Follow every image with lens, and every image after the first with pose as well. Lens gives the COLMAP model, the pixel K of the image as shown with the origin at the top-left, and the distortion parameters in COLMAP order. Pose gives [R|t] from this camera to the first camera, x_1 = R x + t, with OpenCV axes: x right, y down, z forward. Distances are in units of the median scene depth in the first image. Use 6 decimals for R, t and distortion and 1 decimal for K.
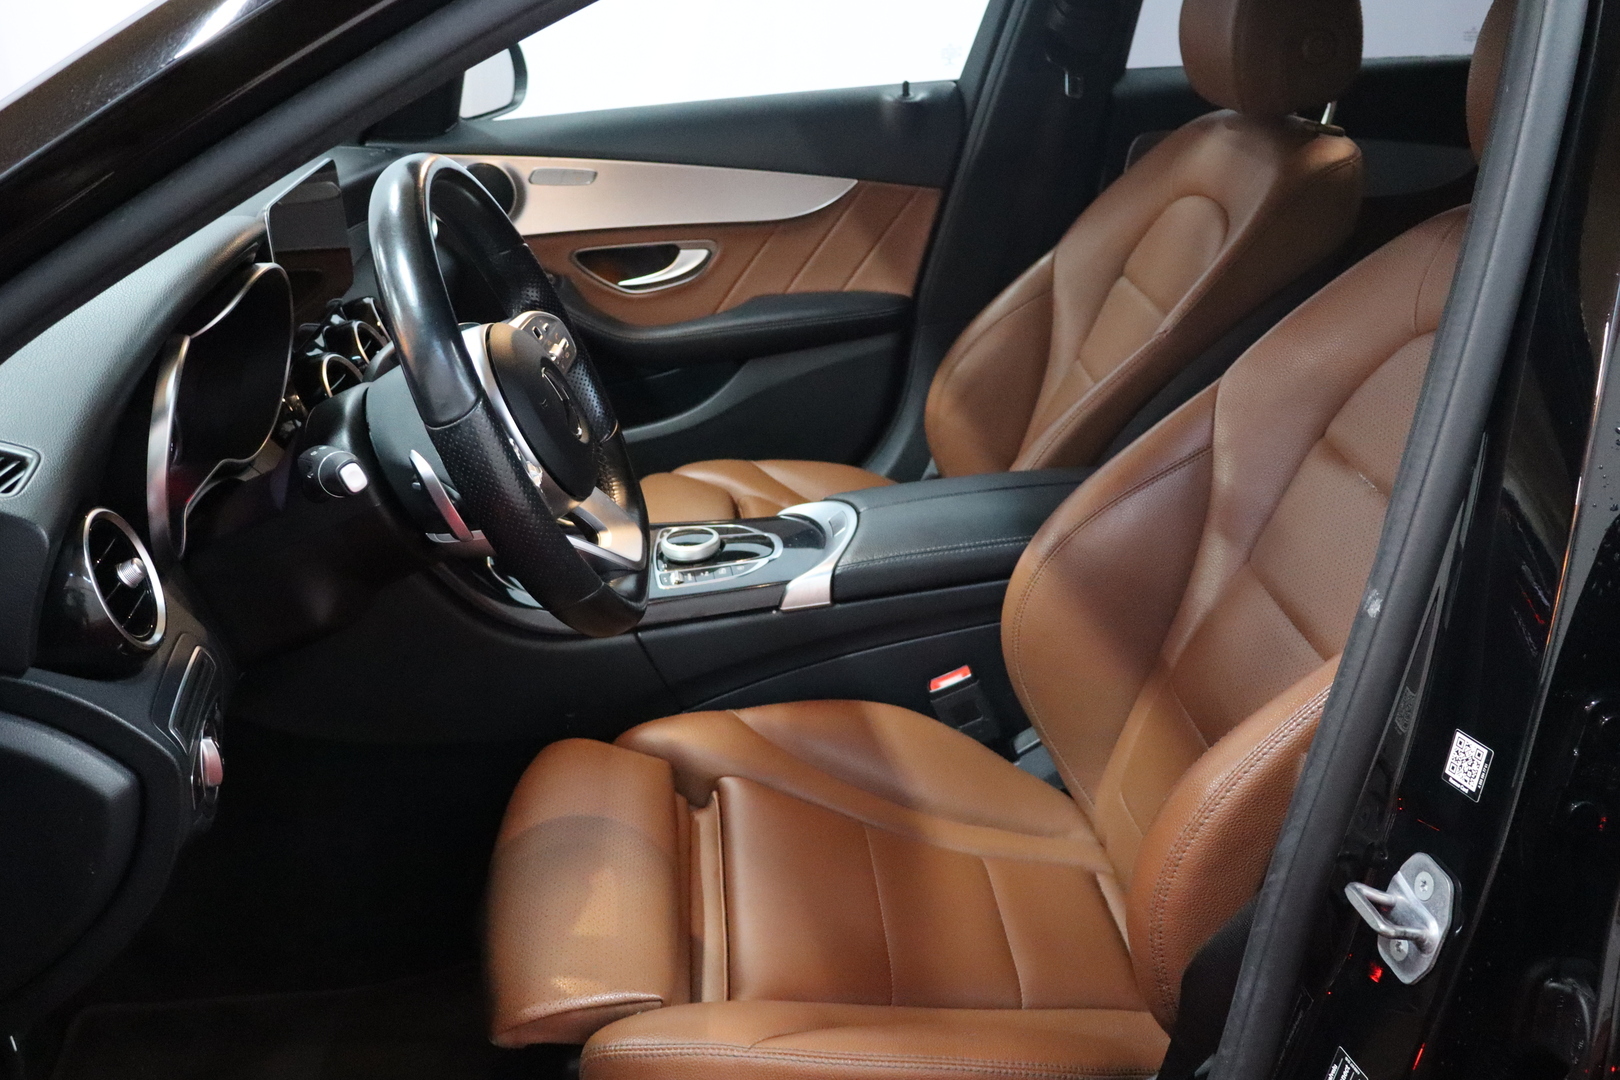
lens RADIAL K [[1549.6, 0, 810.0], [0, 1549.6, 540.0], [0, 0, 1]] dist [-0.013343, -0.002859]
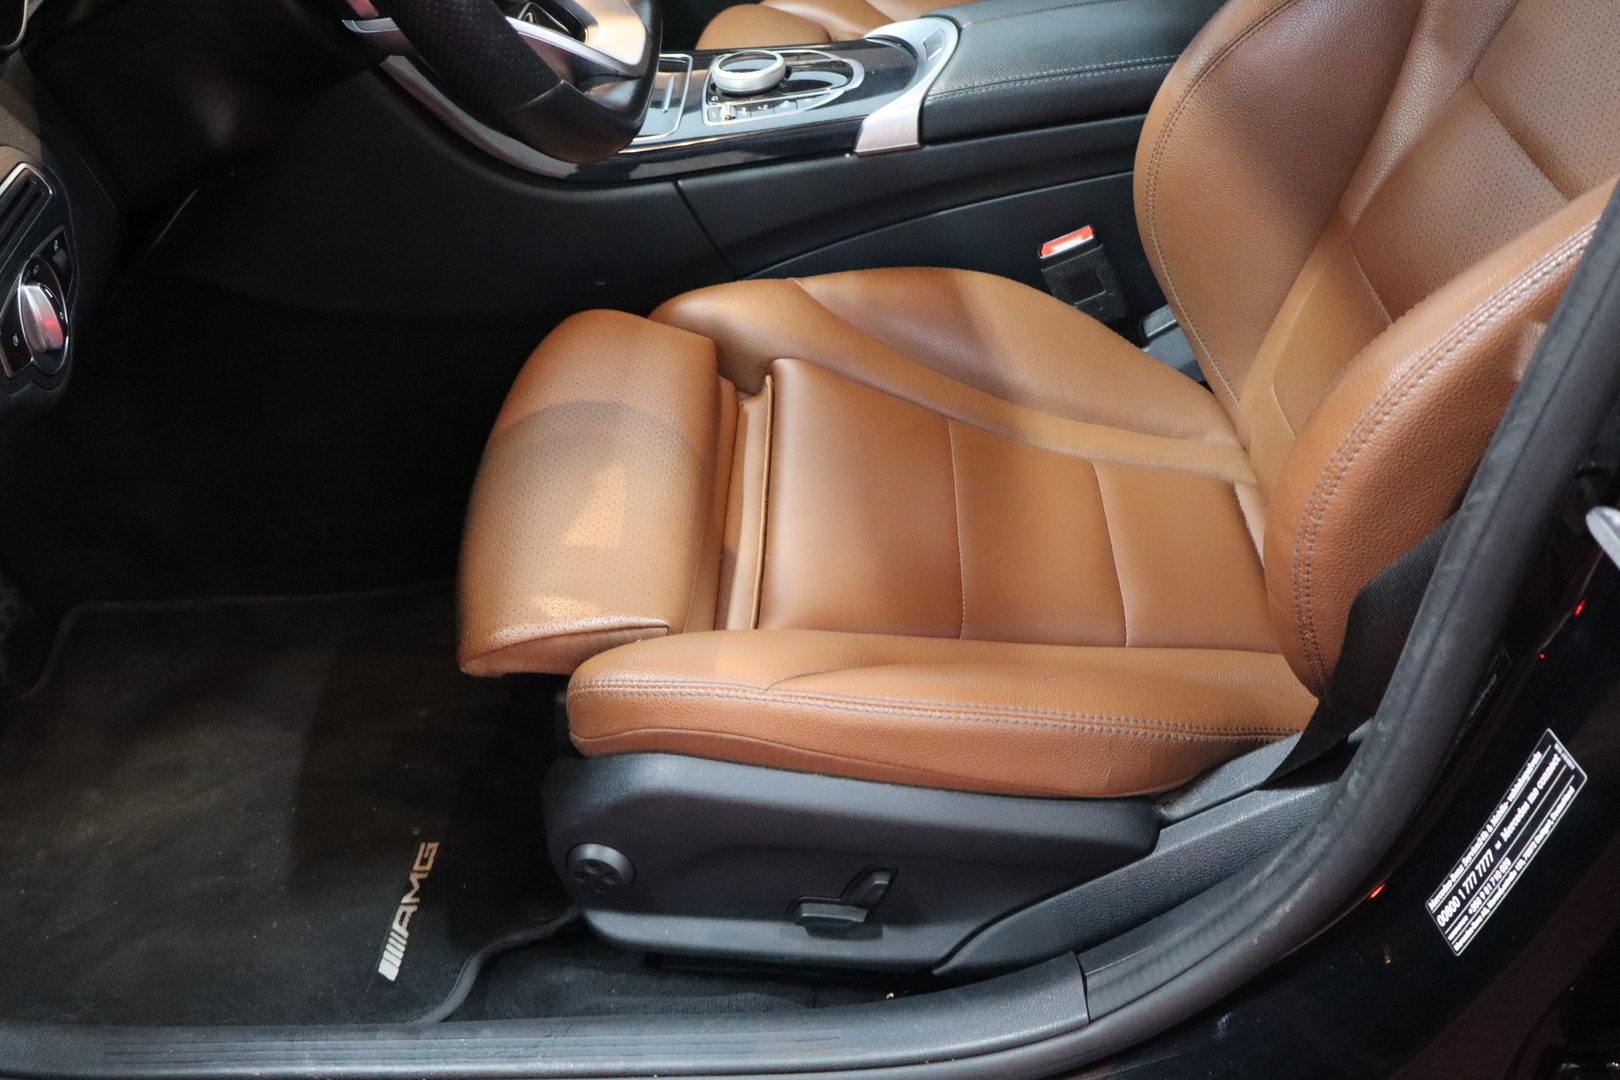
lens RADIAL K [[1549.6, 0, 810.0], [0, 1549.6, 540.0], [0, 0, 1]] dist [-0.013343, -0.002859]
pose [[0.994641, 0.026099, -0.100036, 0.045085], [-0.000076, 0.967795, 0.251738, 0.039380], [0.103385, -0.250381, 0.962611, 0.188022]]
